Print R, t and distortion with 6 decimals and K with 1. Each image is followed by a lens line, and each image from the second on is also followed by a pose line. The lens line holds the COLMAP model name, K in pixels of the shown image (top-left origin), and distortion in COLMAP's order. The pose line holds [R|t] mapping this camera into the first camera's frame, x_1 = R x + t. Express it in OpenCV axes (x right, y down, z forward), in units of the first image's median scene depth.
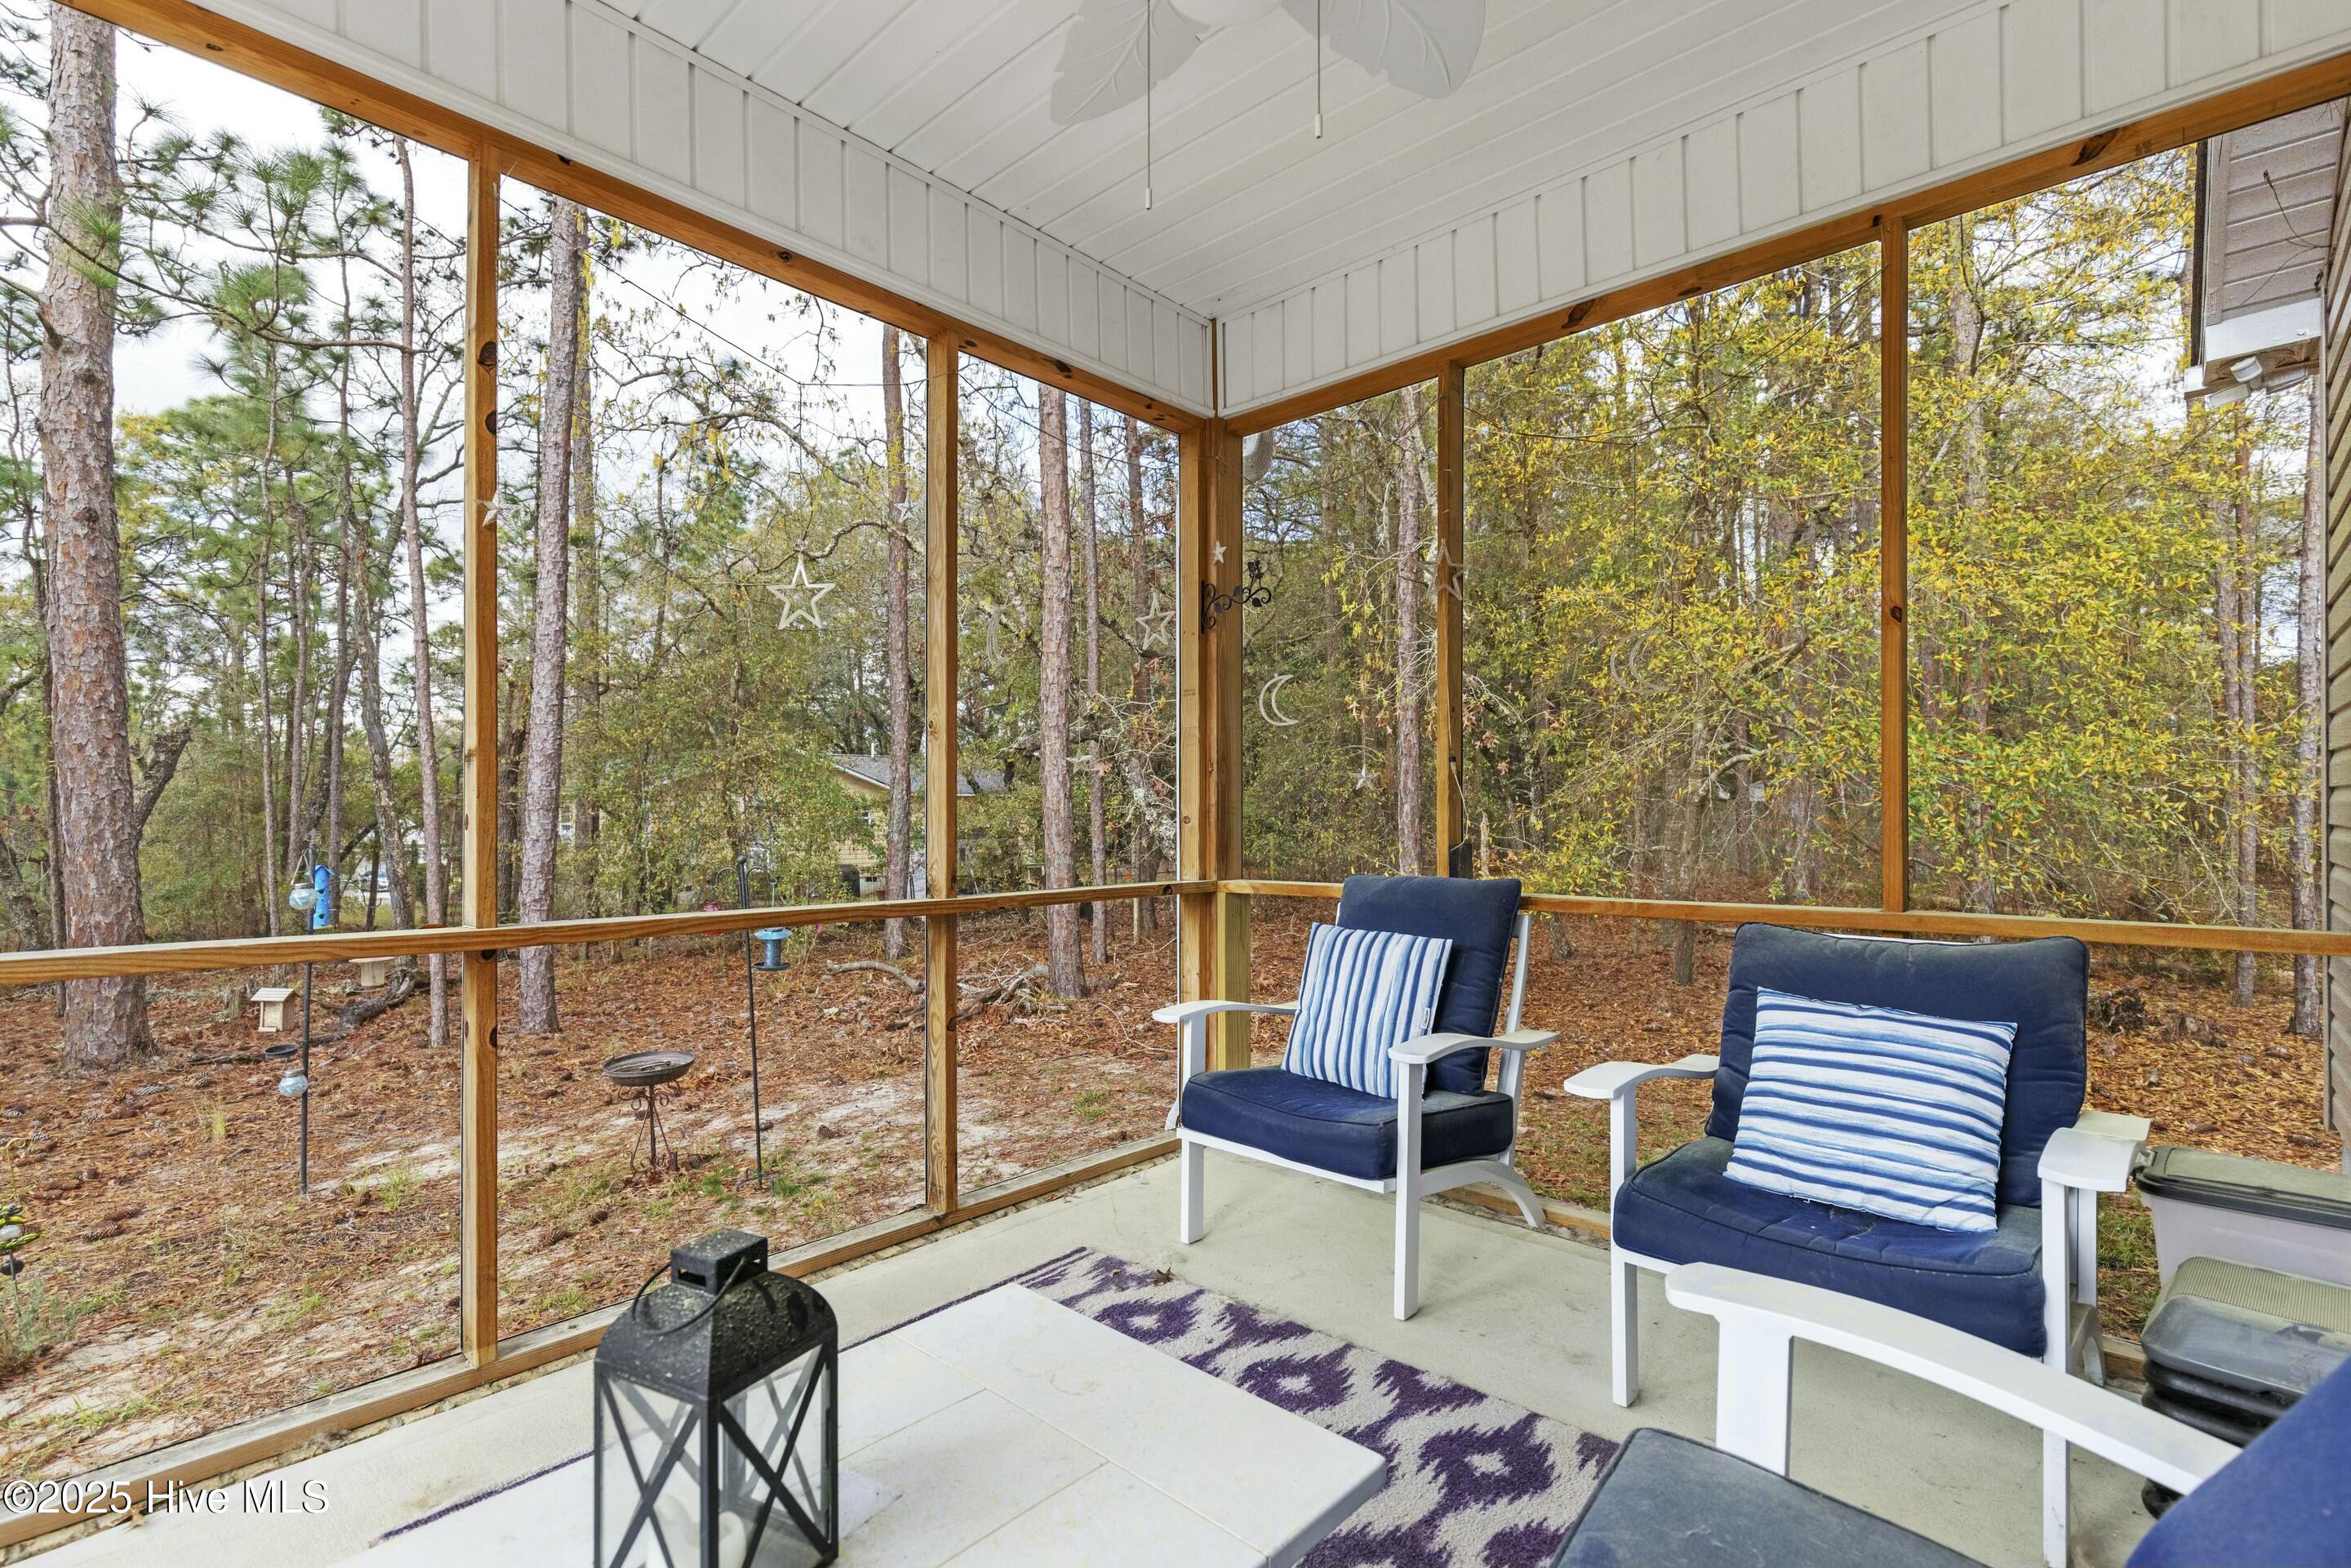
lens RADIAL K [[1071.1, 0, 1176.0], [0, 1071.1, 800.3], [0, 0, 1]] dist [0.003613, -0.000941]
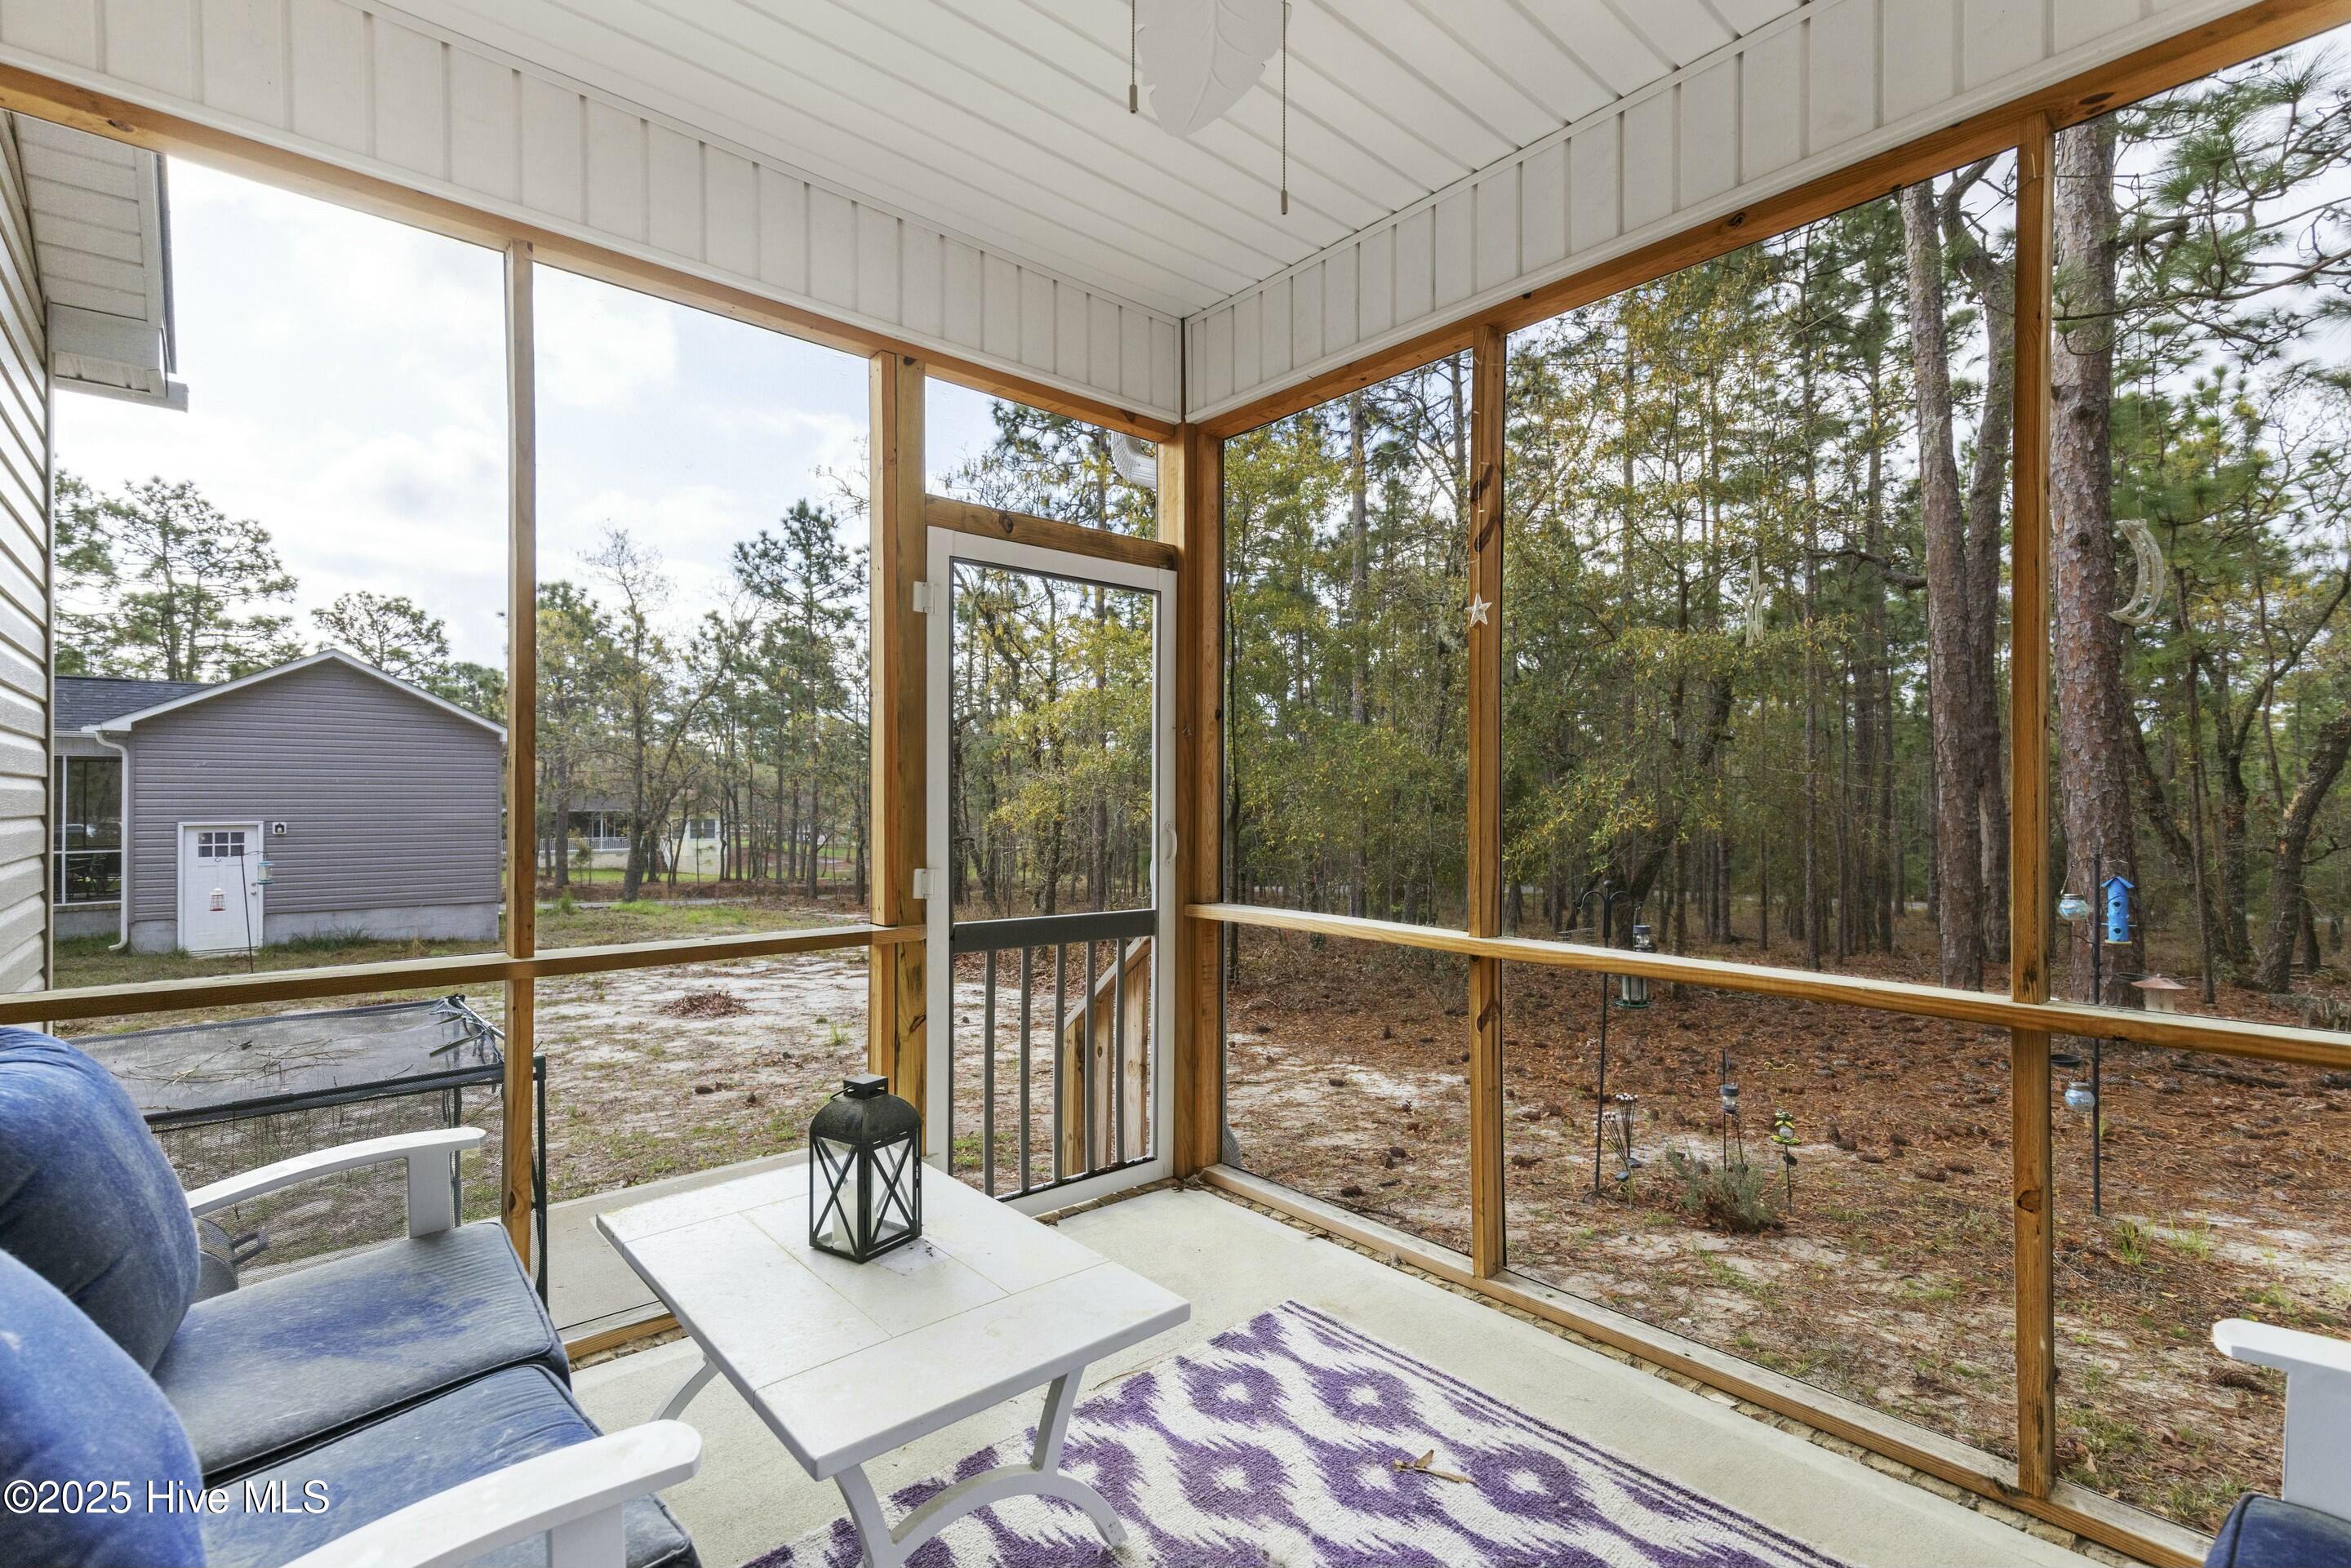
lens RADIAL K [[1071.1, 0, 1181.6], [0, 1071.1, 785.0], [0, 0, 1]] dist [0.003613, -0.000941]
pose [[-0.101774, -0.009818, -0.994759, 0.253658], [0.003938, 0.999939, -0.010272, -0.013539], [0.994800, -0.004963, -0.101729, 0.310500]]
